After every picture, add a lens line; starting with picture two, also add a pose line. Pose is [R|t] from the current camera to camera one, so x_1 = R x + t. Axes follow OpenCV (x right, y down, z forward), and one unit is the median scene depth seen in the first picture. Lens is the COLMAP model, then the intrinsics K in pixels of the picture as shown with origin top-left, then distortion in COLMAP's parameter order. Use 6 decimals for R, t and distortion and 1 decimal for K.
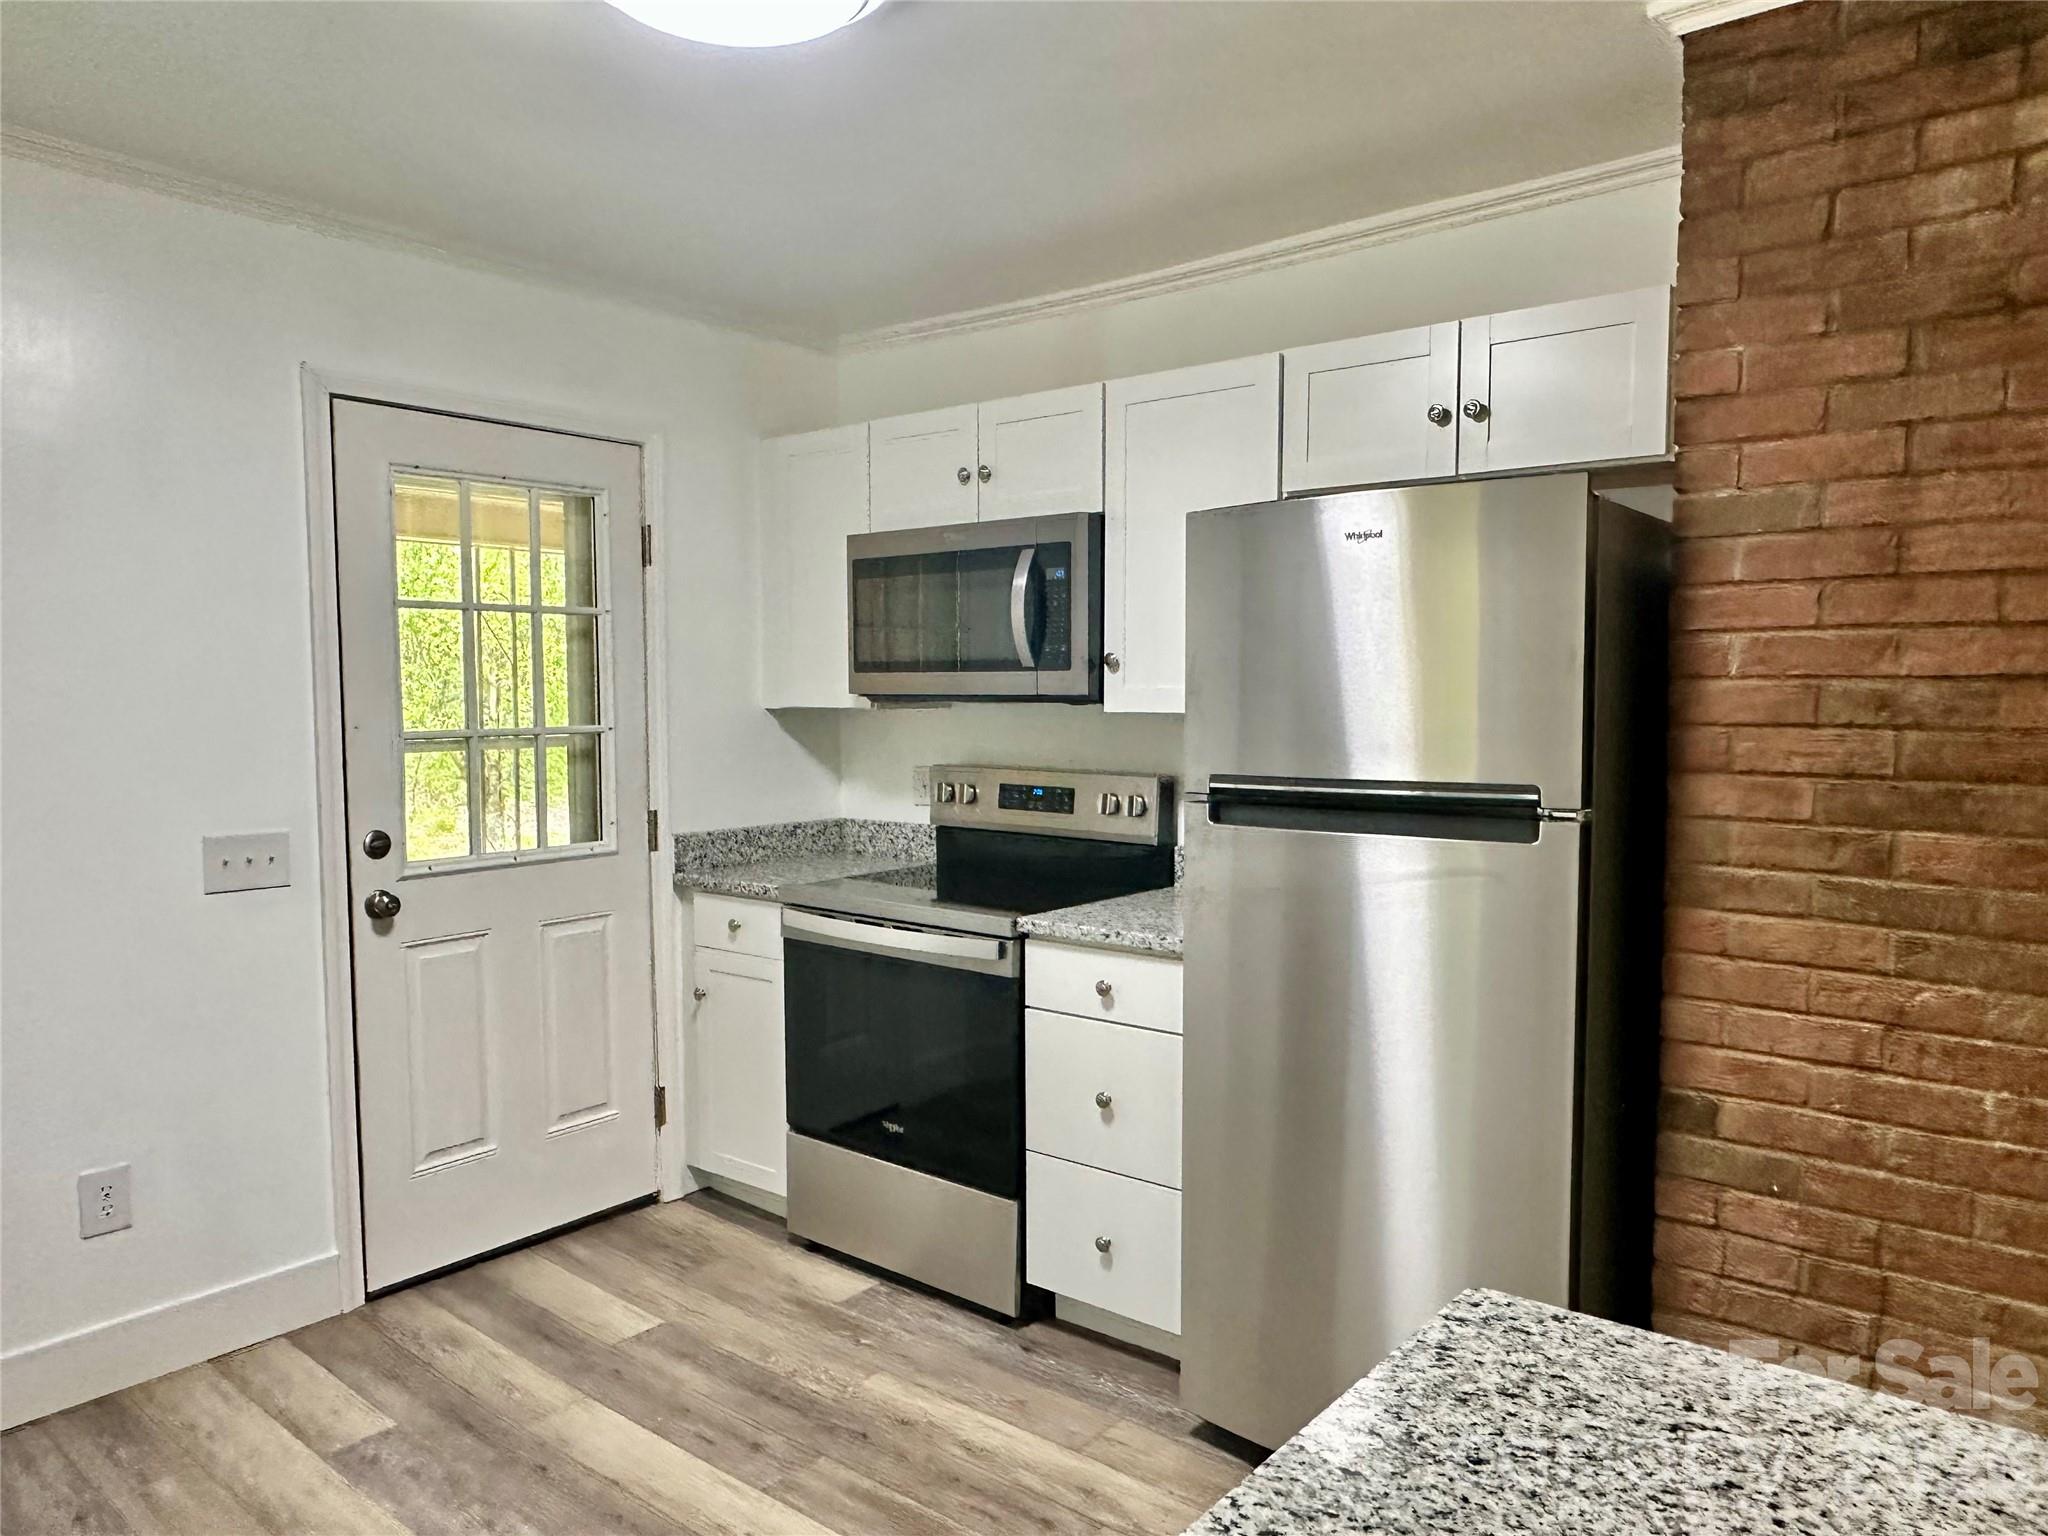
lens RADIAL K [[1394.6, 0, 1021.1], [0, 1394.6, 781.8], [0, 0, 1]] dist [-0.005901, 0.008950]
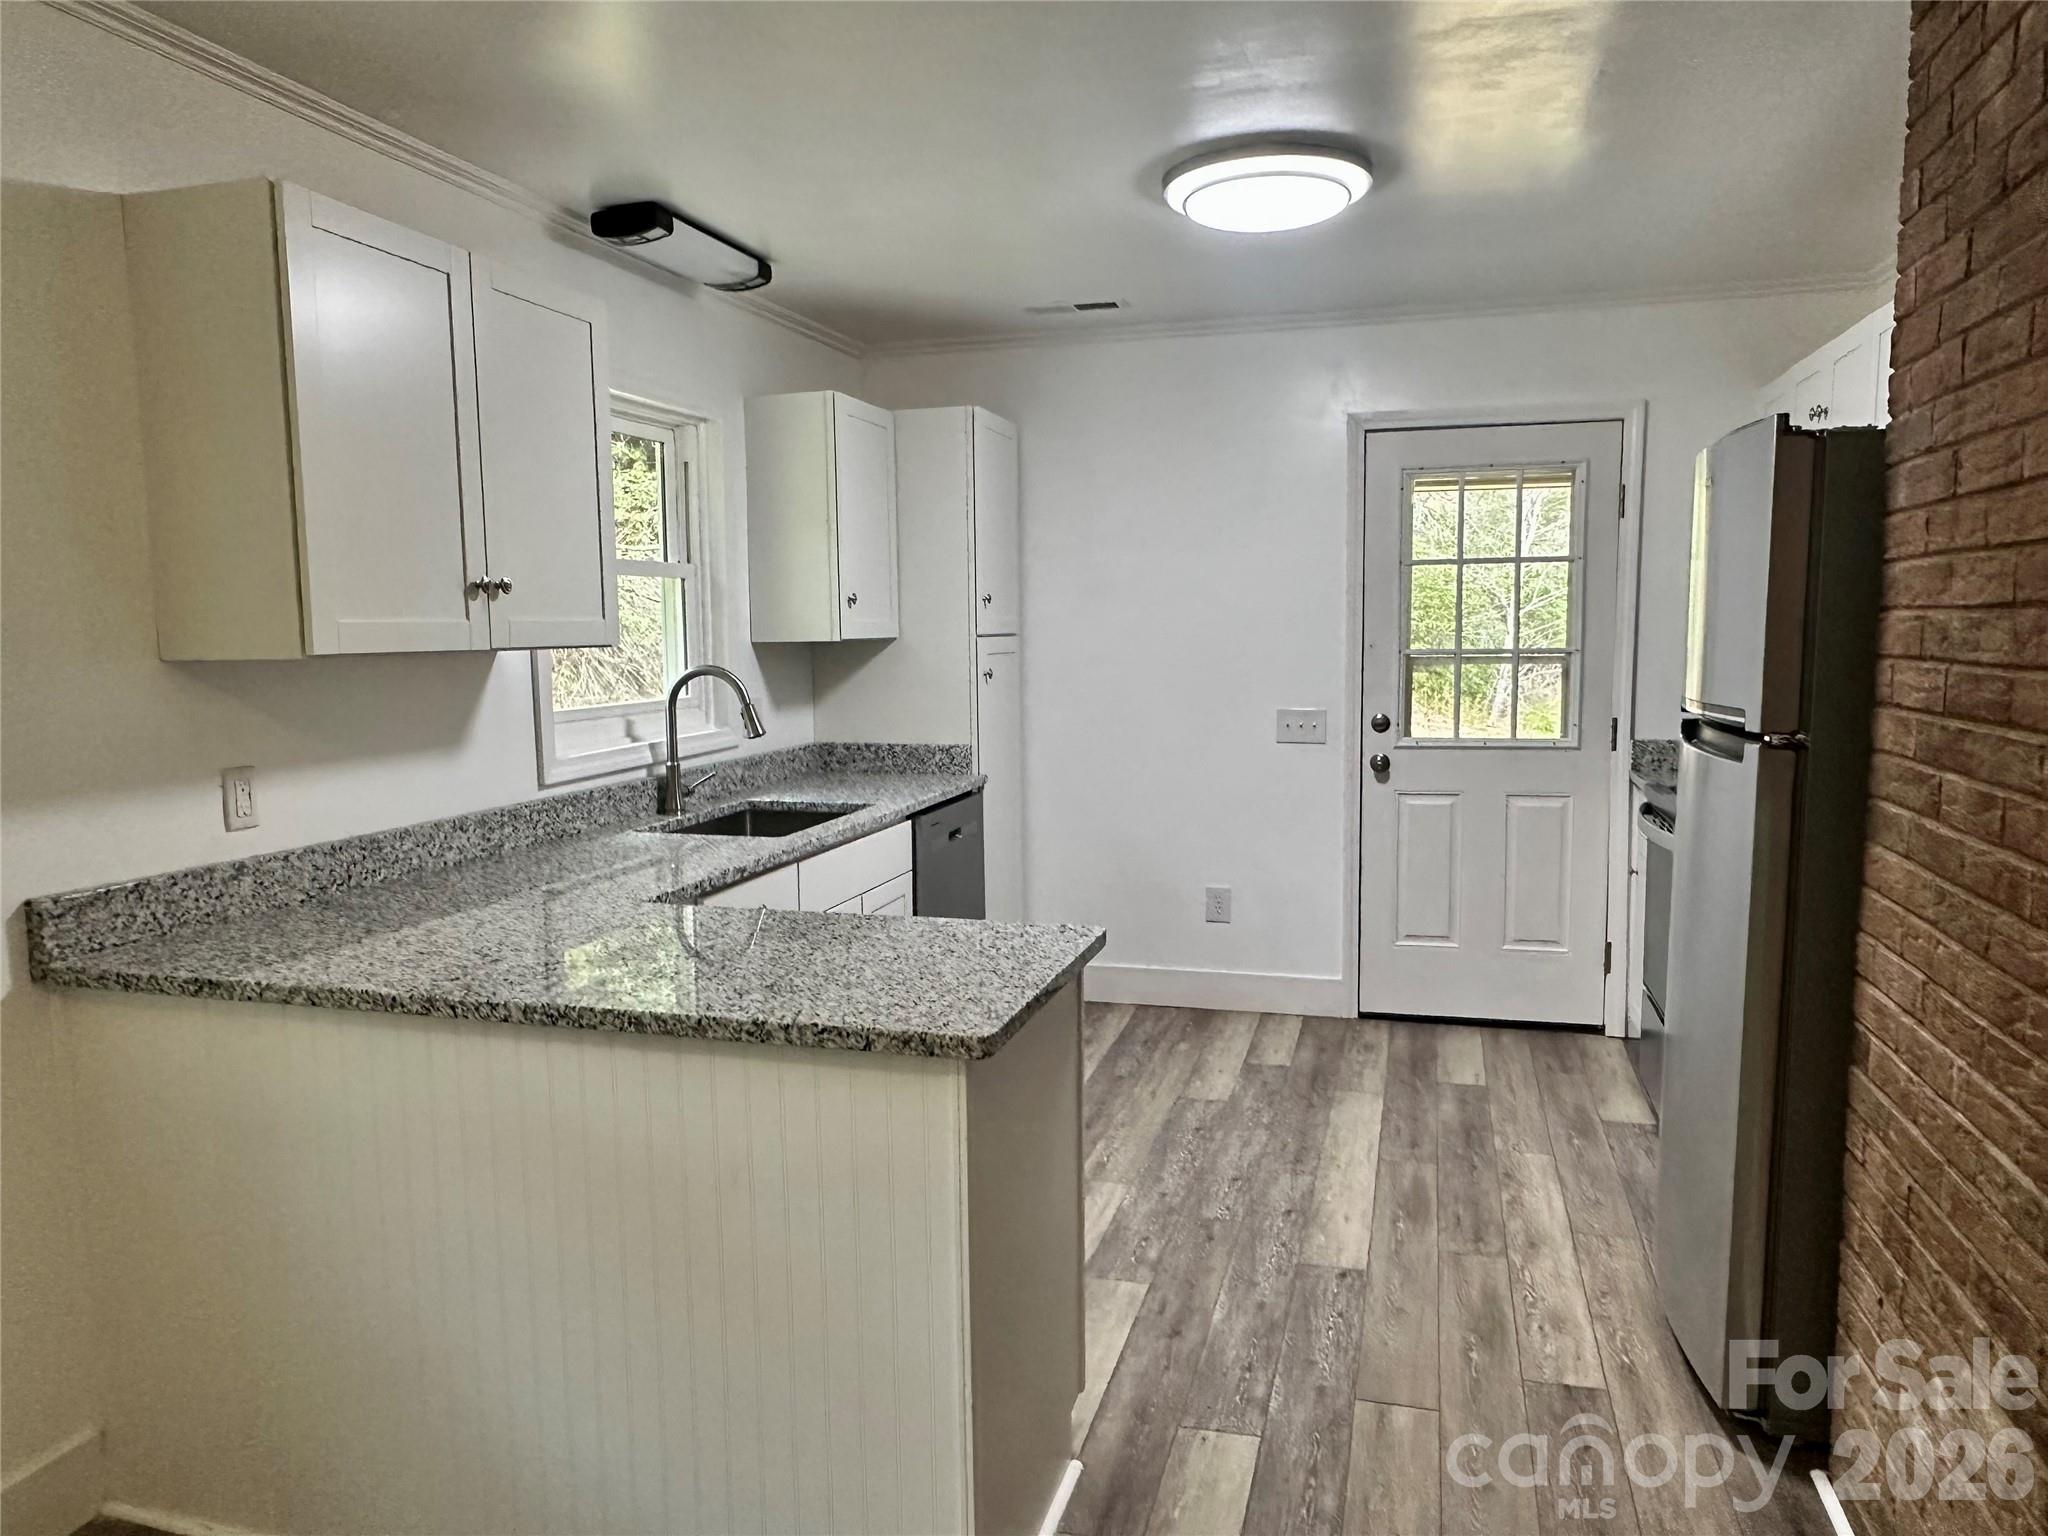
lens RADIAL K [[1394.6, 0, 1017.1], [0, 1394.6, 783.6], [0, 0, 1]] dist [-0.005901, 0.008950]
pose [[0.388074, 0.103201, -0.915832, 0.963347], [-0.053064, 0.994564, 0.089588, -0.005810], [0.920099, 0.013831, 0.391441, 0.046724]]
